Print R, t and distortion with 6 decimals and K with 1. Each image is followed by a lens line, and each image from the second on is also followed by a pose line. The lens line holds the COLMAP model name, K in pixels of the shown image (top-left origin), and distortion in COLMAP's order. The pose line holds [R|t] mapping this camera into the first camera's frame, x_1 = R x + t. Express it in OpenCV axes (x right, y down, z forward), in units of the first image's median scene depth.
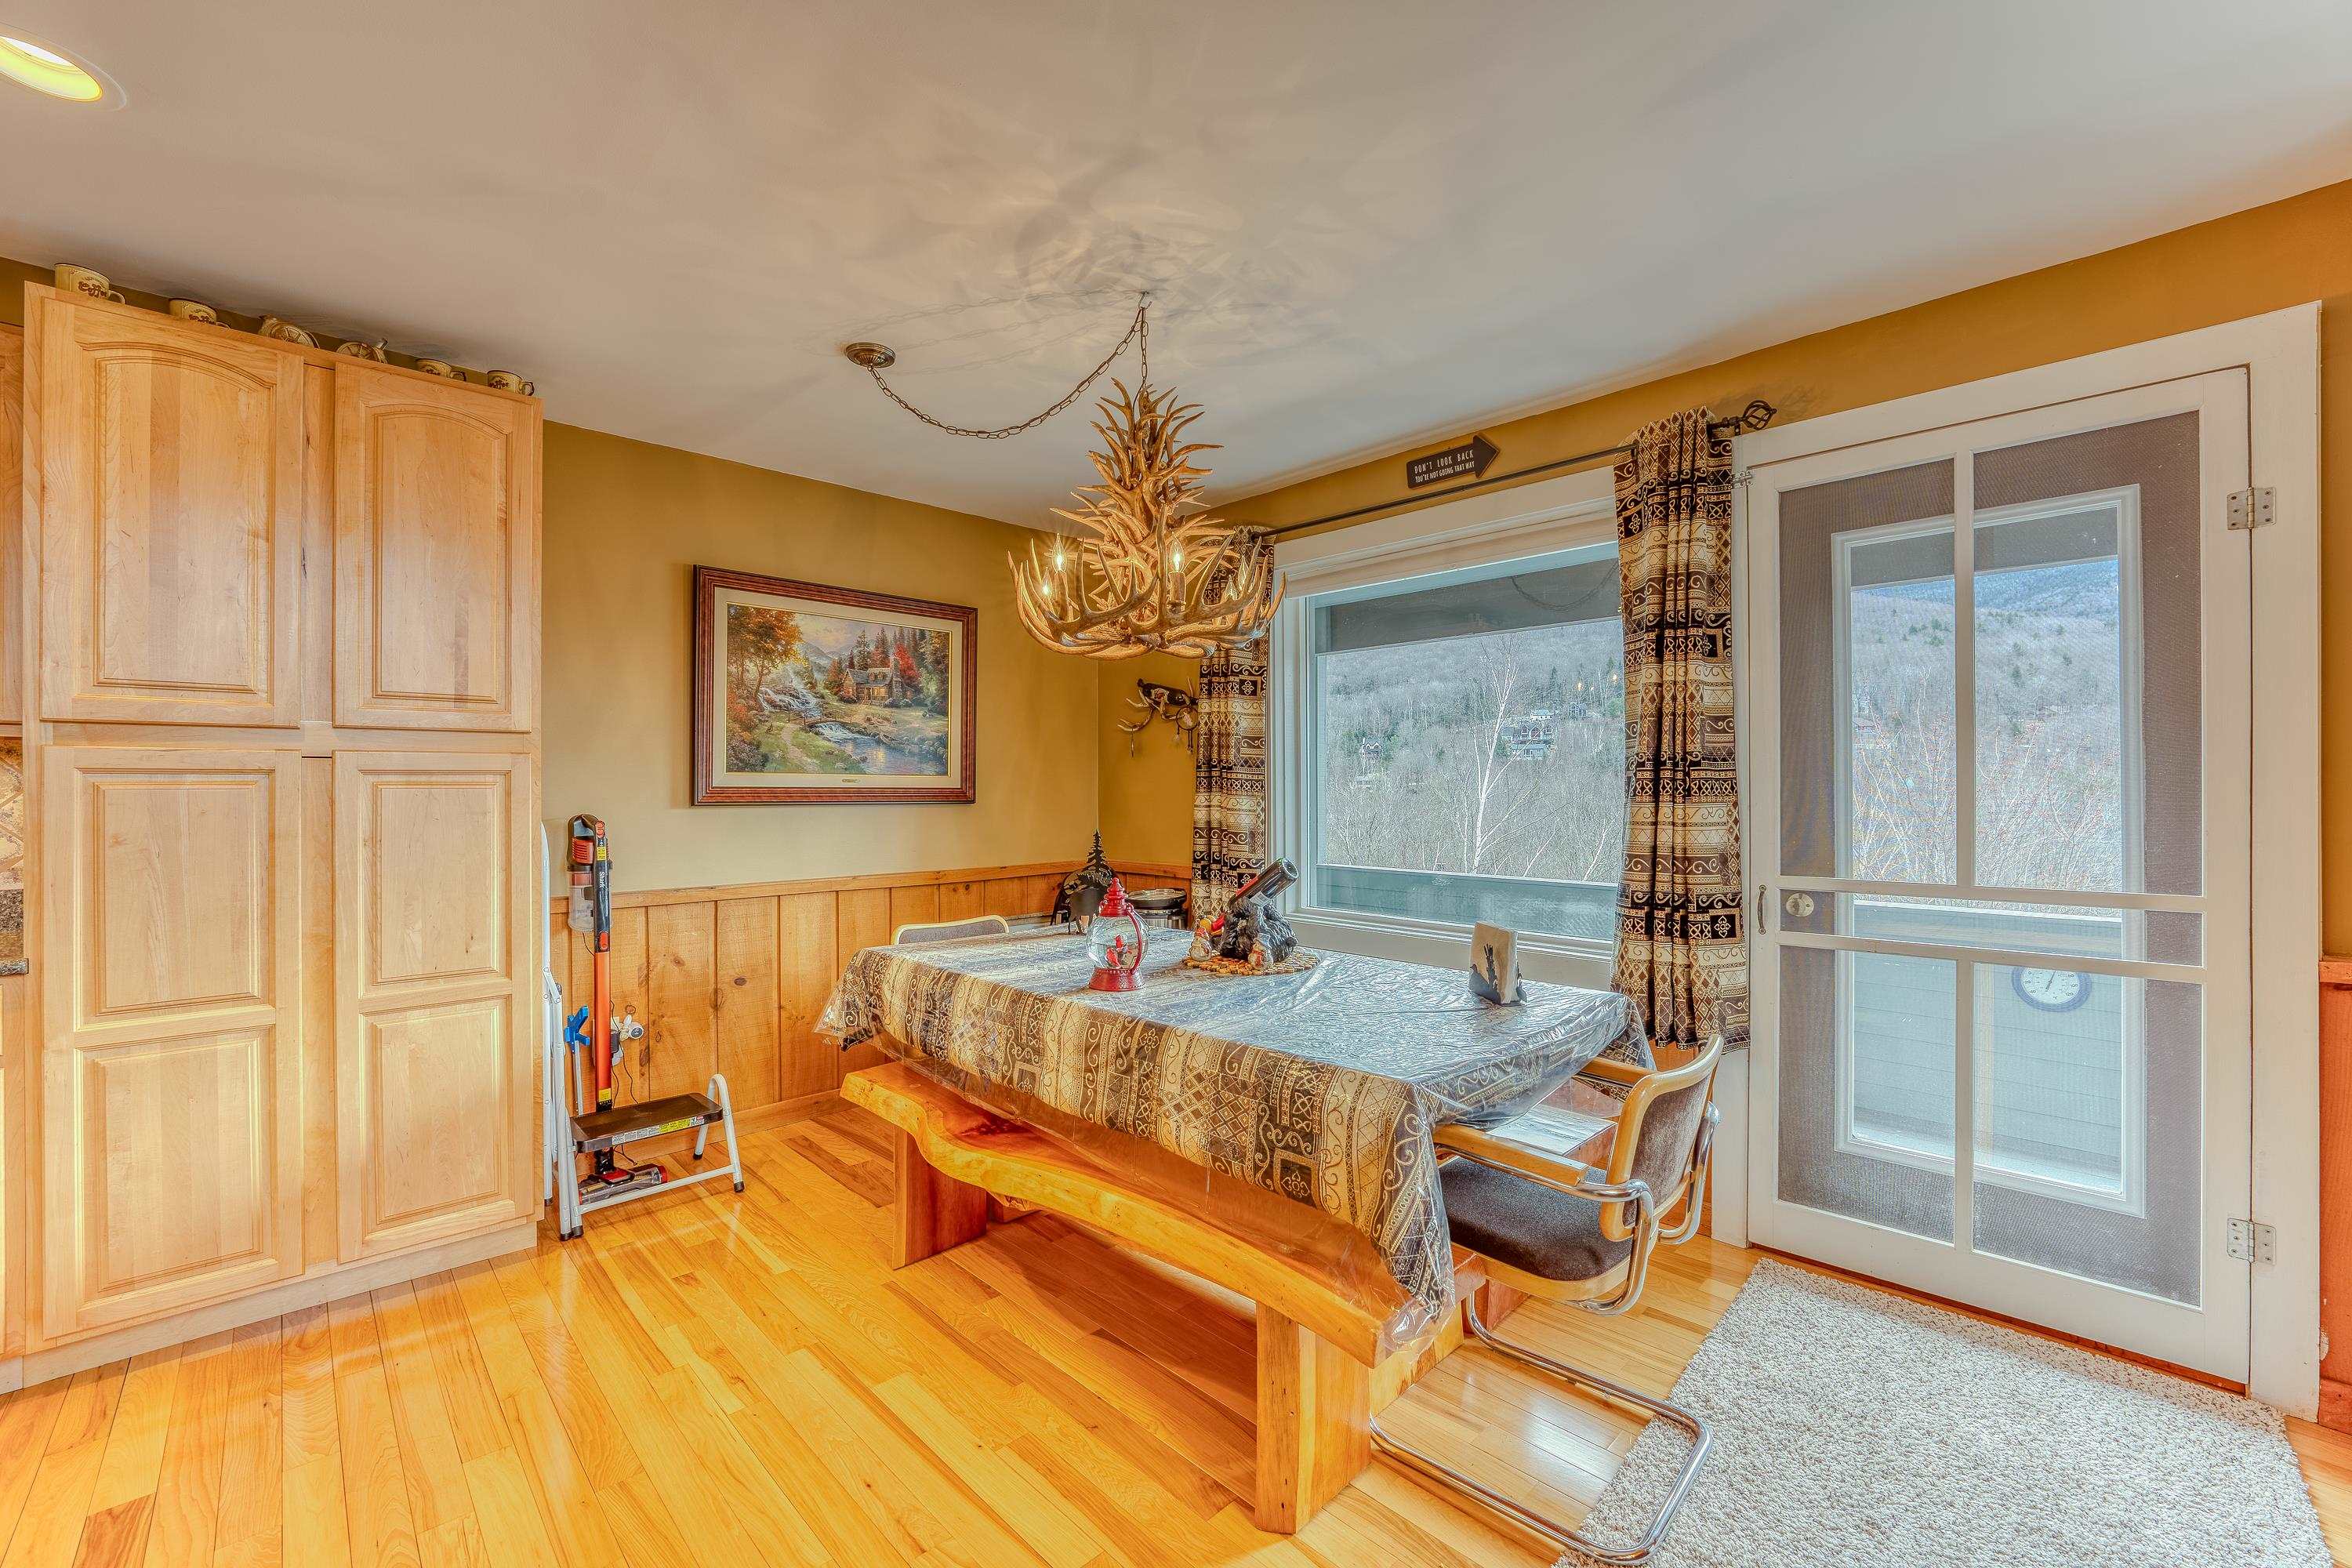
lens RADIAL K [[957.5, 0, 1206.7], [0, 957.5, 787.2], [0, 0, 1]] dist [-0.026815, 0.005529]
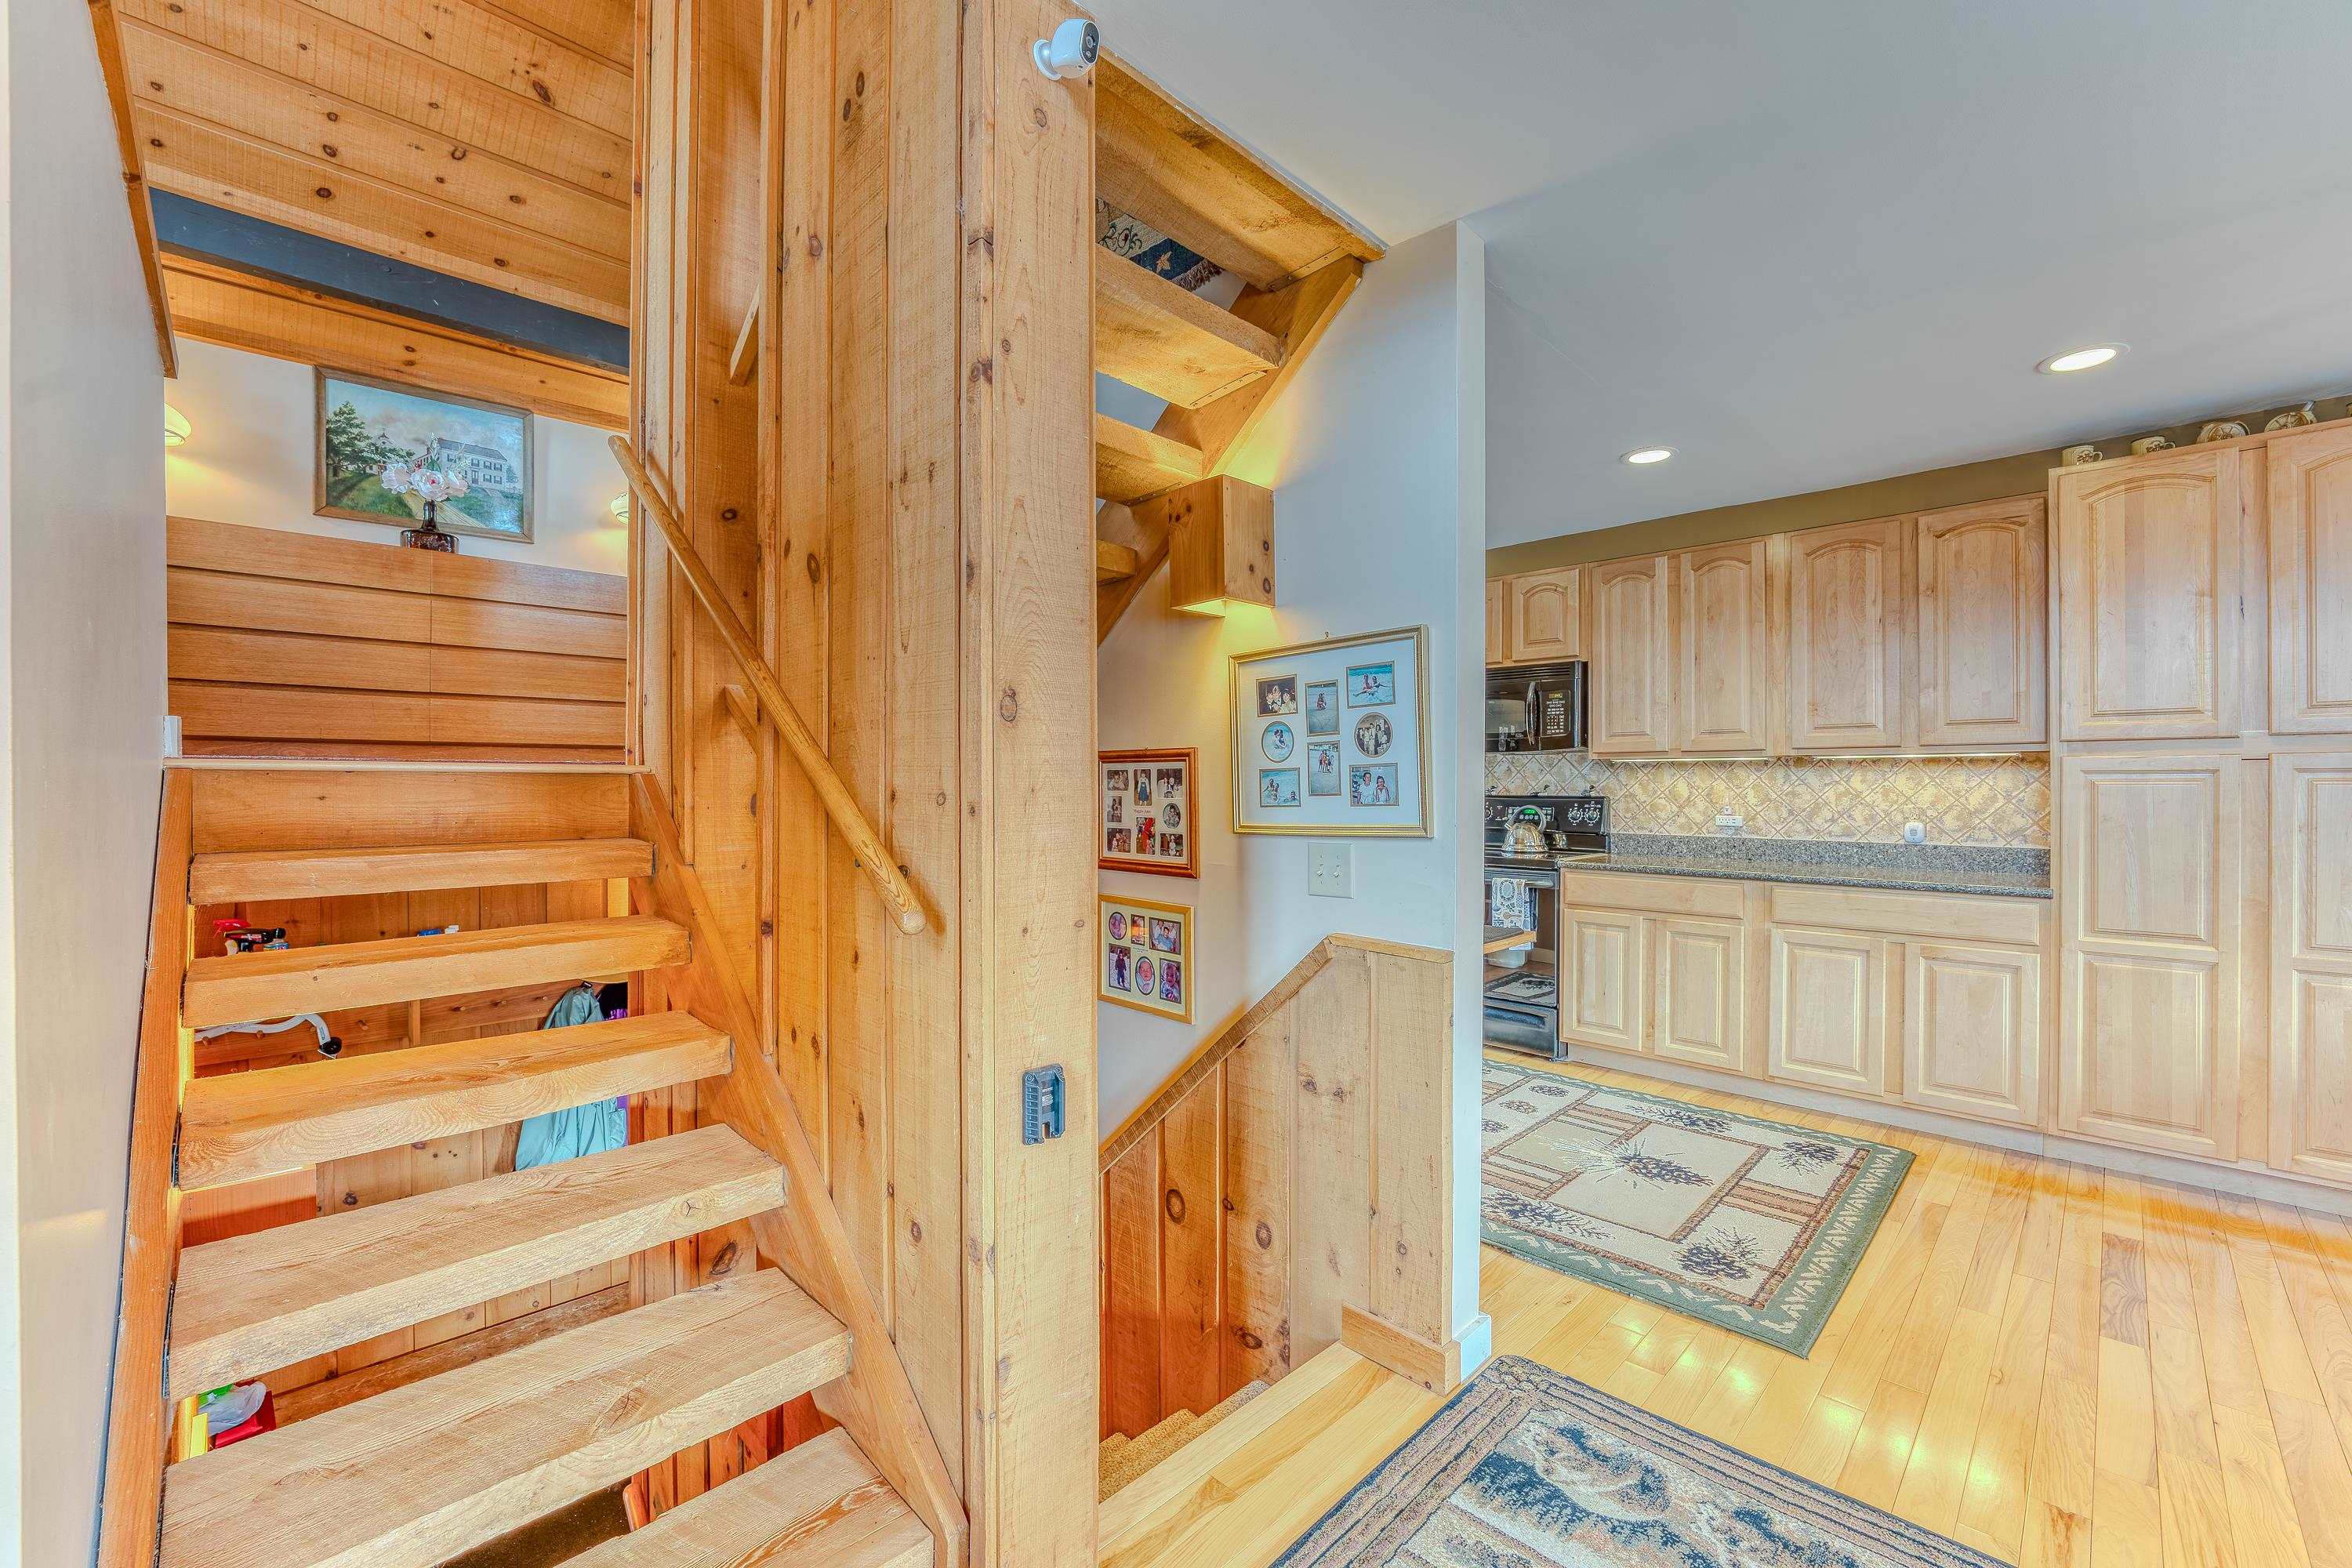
lens RADIAL K [[957.5, 0, 1125.0], [0, 957.5, 781.5], [0, 0, 1]] dist [-0.026815, 0.005529]
pose [[-0.018429, 0.000756, -0.999830, 0.321867], [-0.000265, 1.000000, 0.000761, -0.002583], [0.999830, 0.000279, -0.018428, -0.480050]]
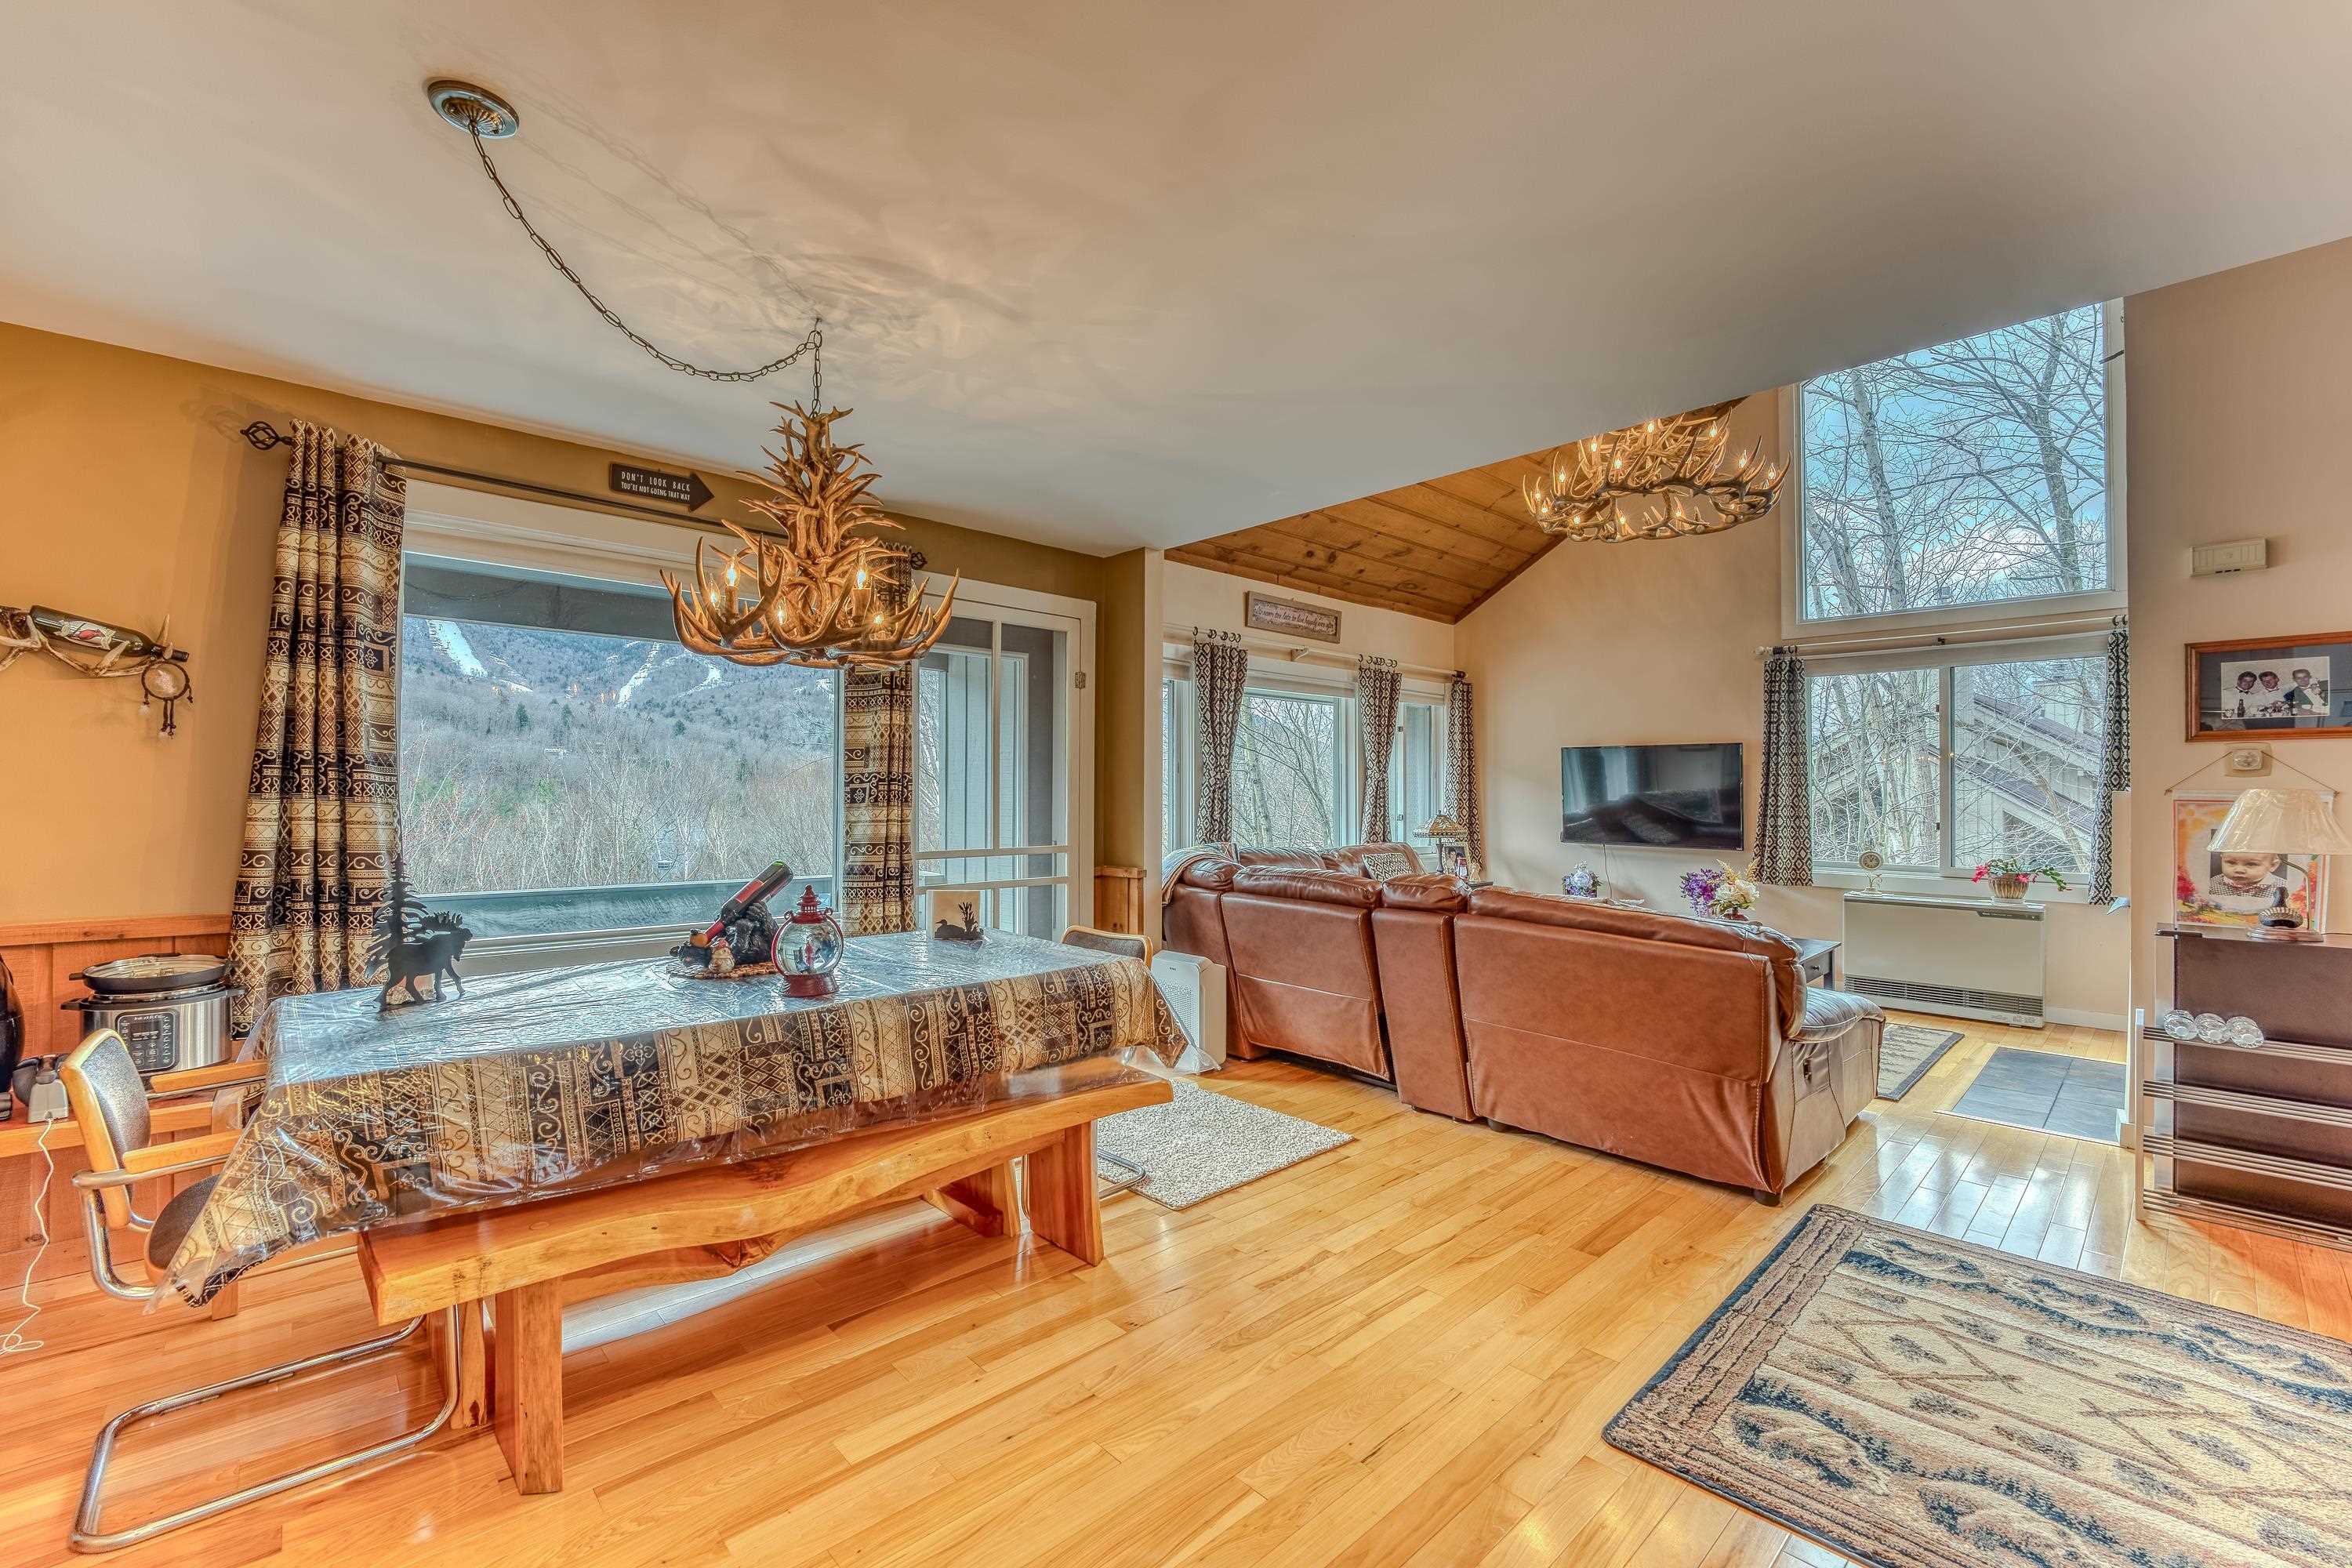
lens RADIAL K [[957.5, 0, 1177.6], [0, 957.5, 788.1], [0, 0, 1]] dist [-0.026815, 0.005529]
pose [[0.019283, 0.011695, 0.999746, -1.067448], [-0.006526, 0.999912, -0.011571, 0.000961], [-0.999793, -0.006302, 0.019358, 0.576148]]
